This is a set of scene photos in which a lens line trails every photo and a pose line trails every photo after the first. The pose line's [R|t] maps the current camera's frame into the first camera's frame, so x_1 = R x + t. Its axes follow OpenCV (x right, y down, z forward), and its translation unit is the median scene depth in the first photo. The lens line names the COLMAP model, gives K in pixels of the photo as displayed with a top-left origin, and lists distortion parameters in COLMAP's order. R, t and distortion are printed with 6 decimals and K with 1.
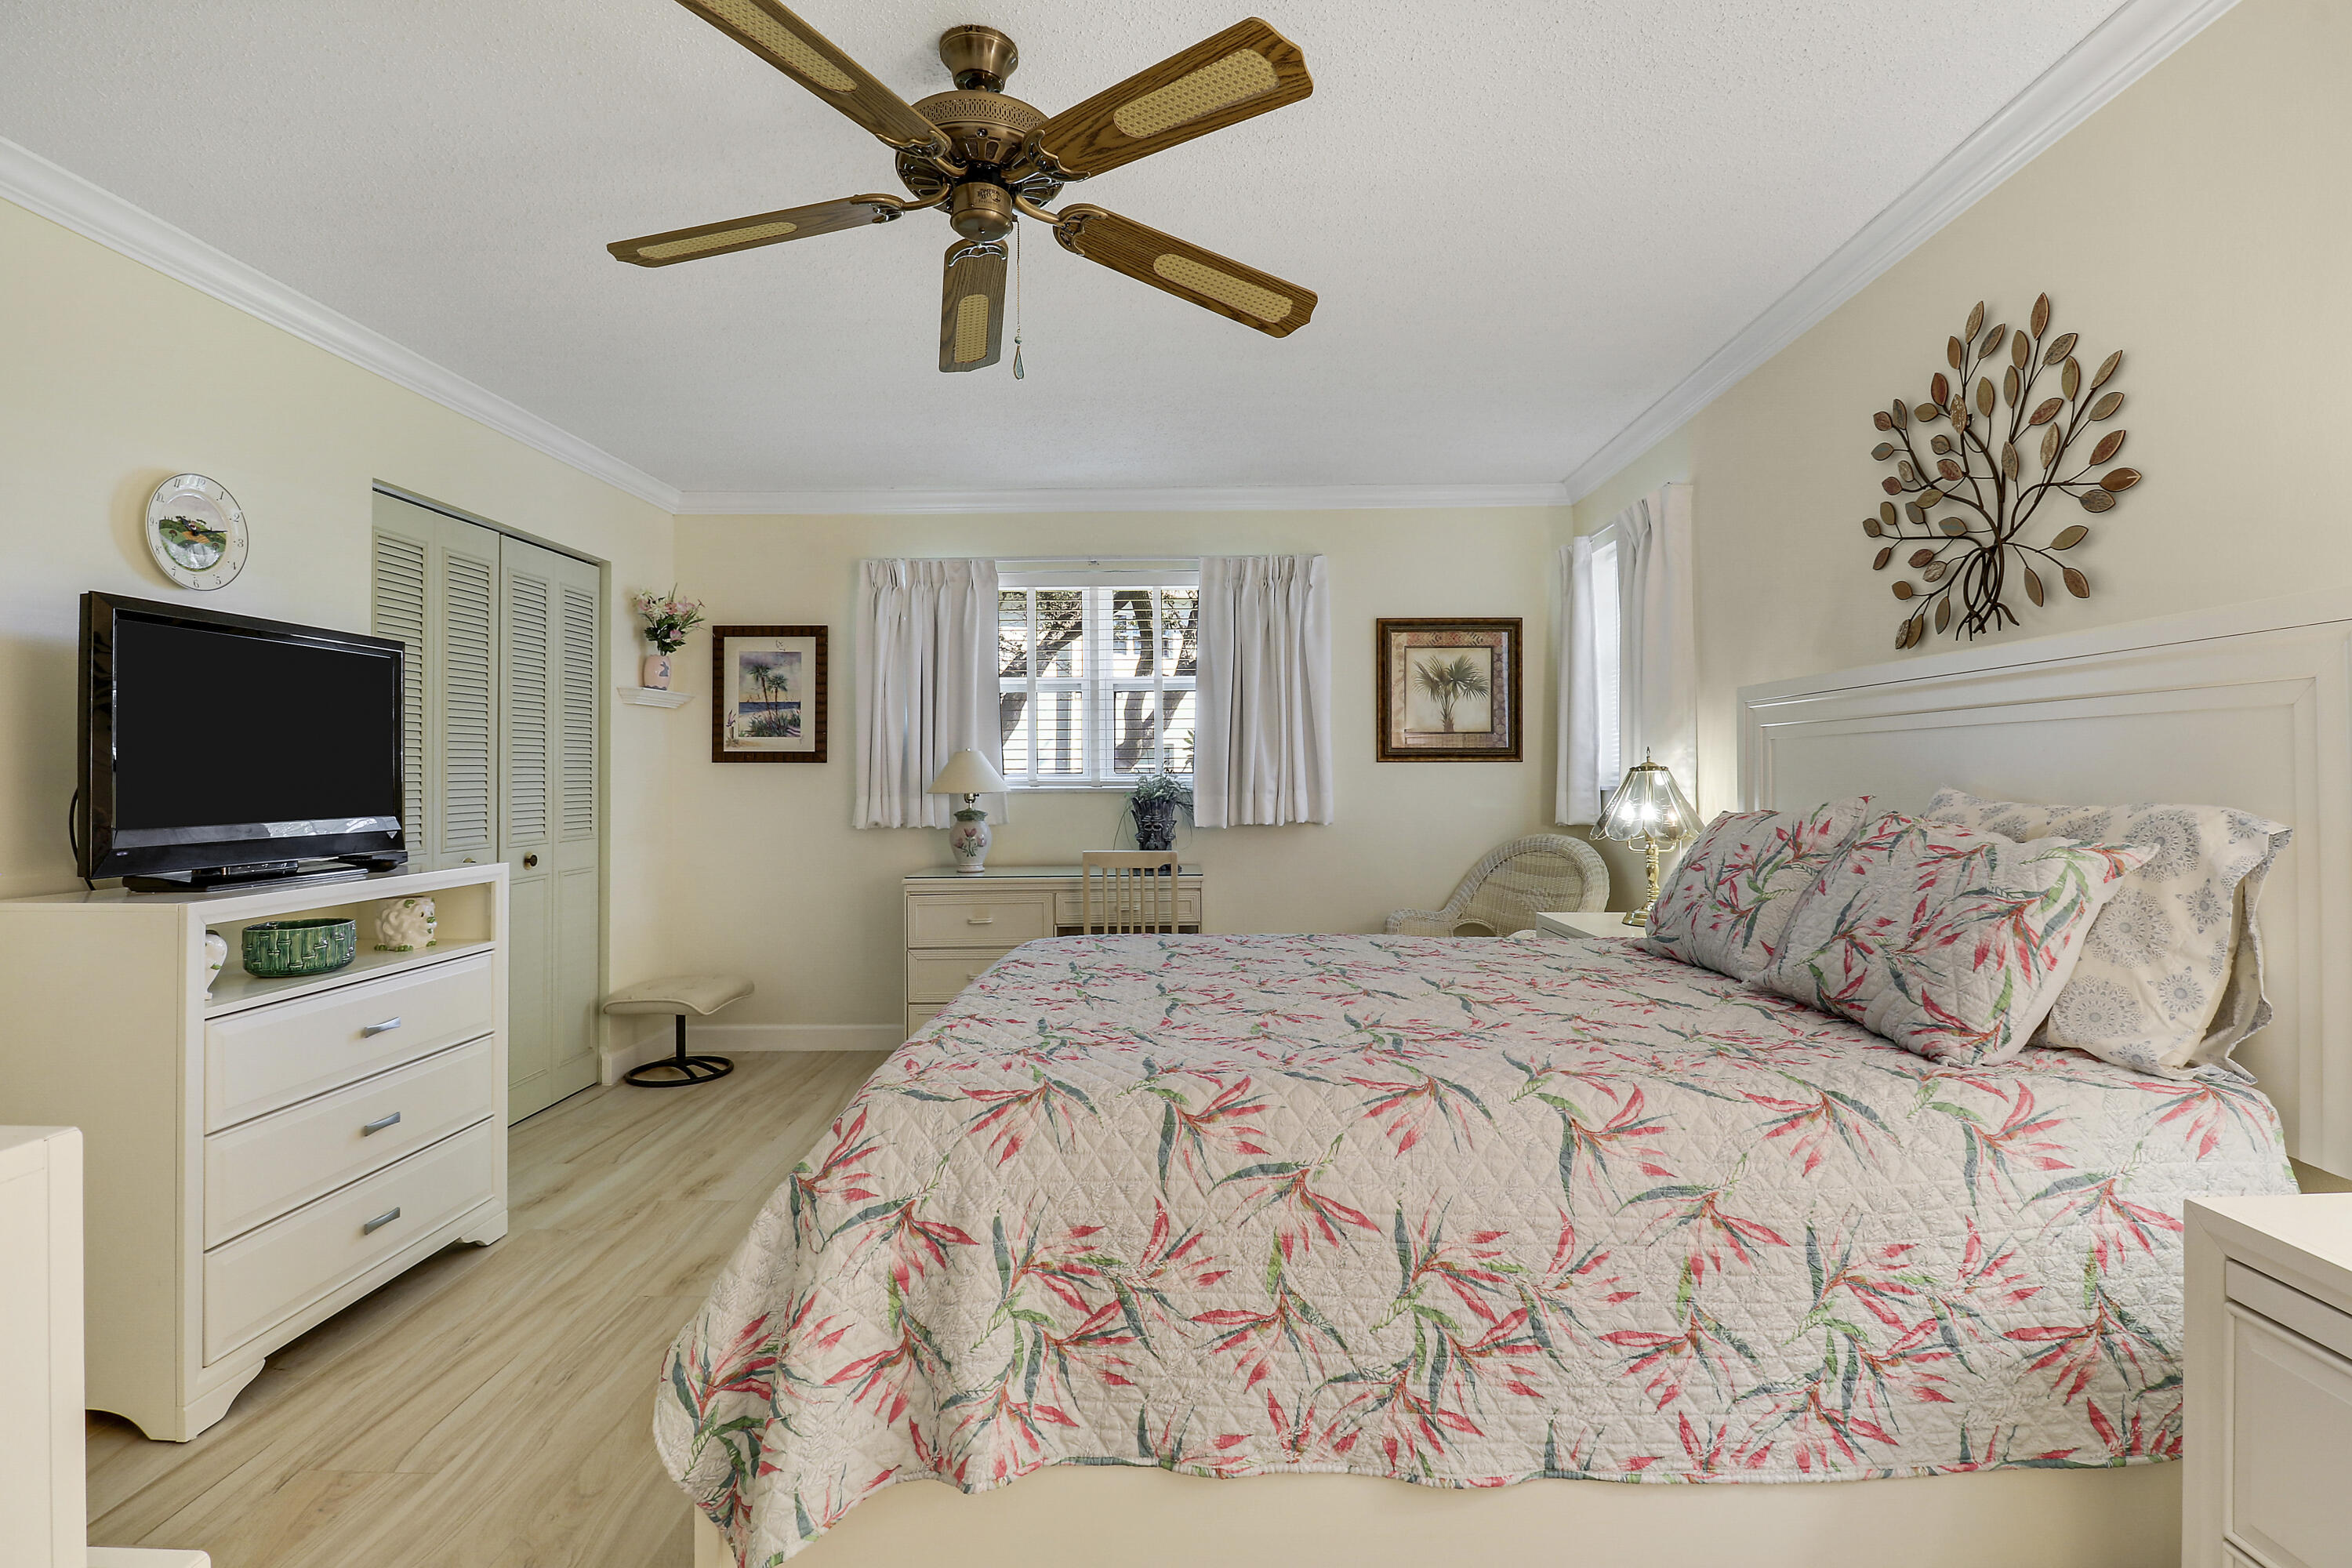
lens RADIAL K [[1122.1, 0, 1179.1], [0, 1122.1, 778.1], [0, 0, 1]] dist [-0.001580, -0.002751]
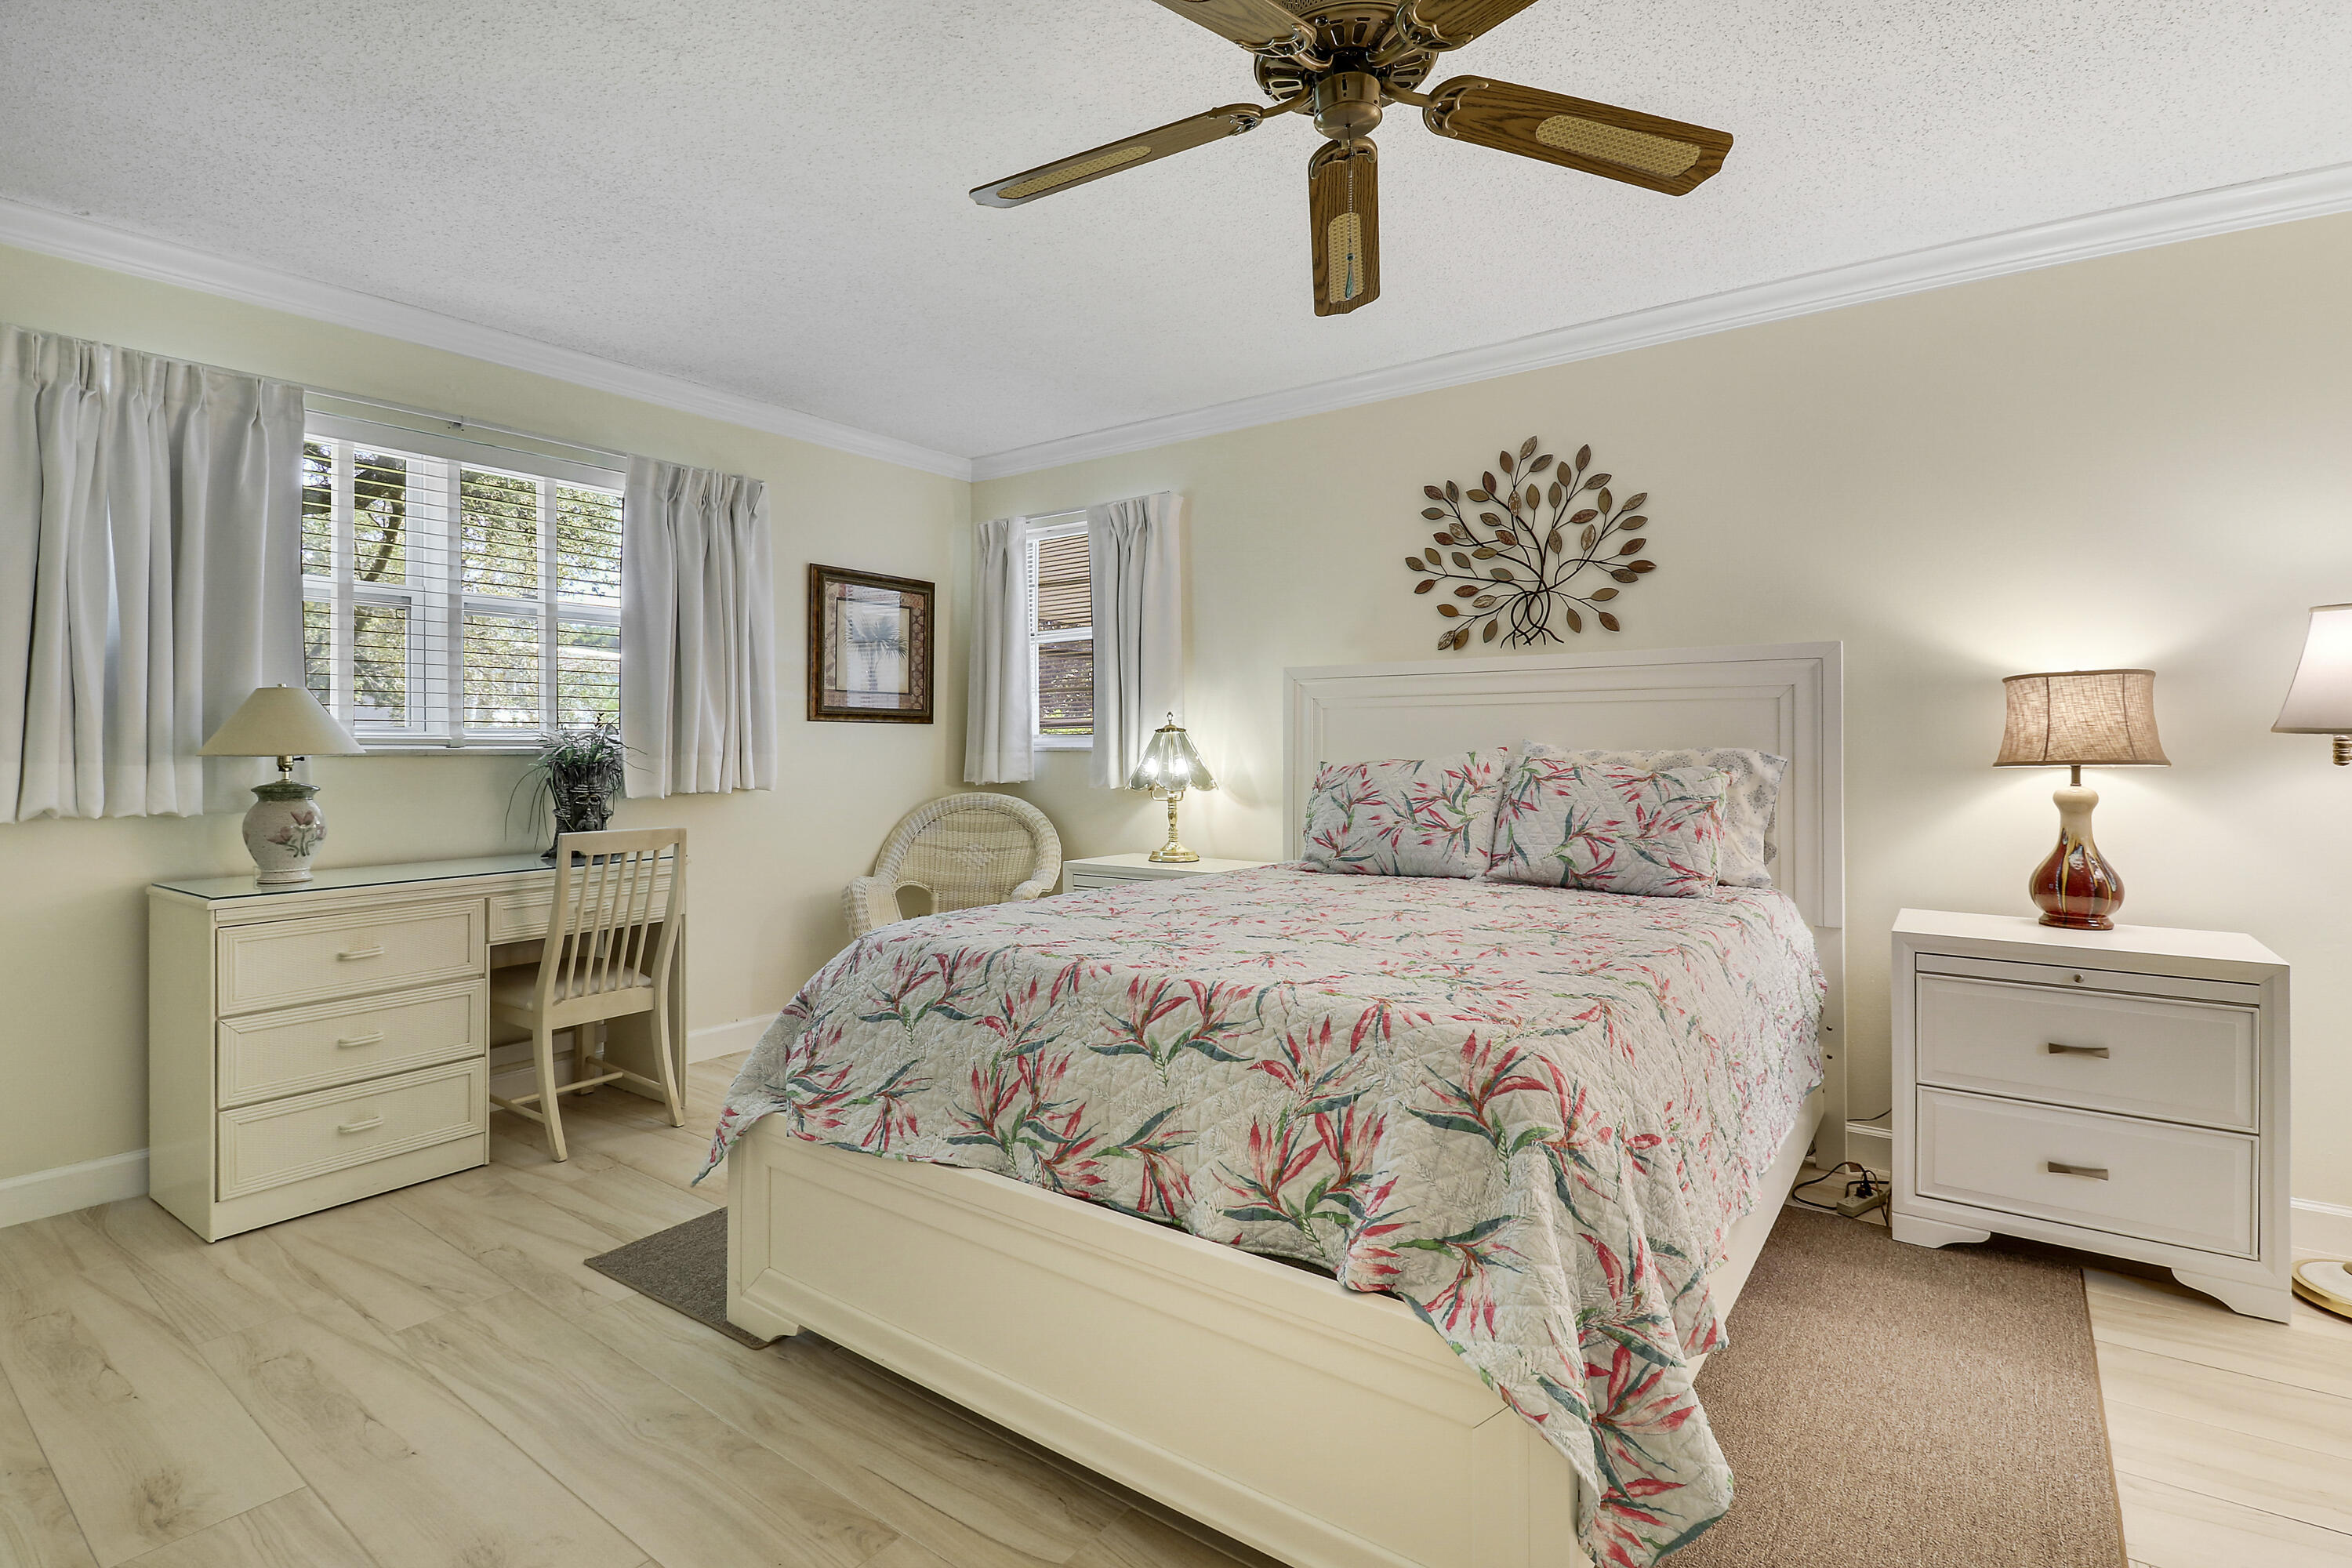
lens RADIAL K [[1122.1, 0, 1178.7], [0, 1122.1, 773.7], [0, 0, 1]] dist [-0.001580, -0.002751]
pose [[0.565992, -0.015871, 0.824258, -0.867244], [-0.000647, 0.999806, 0.019695, 0.021999], [-0.824410, -0.011680, 0.565872, 0.496438]]
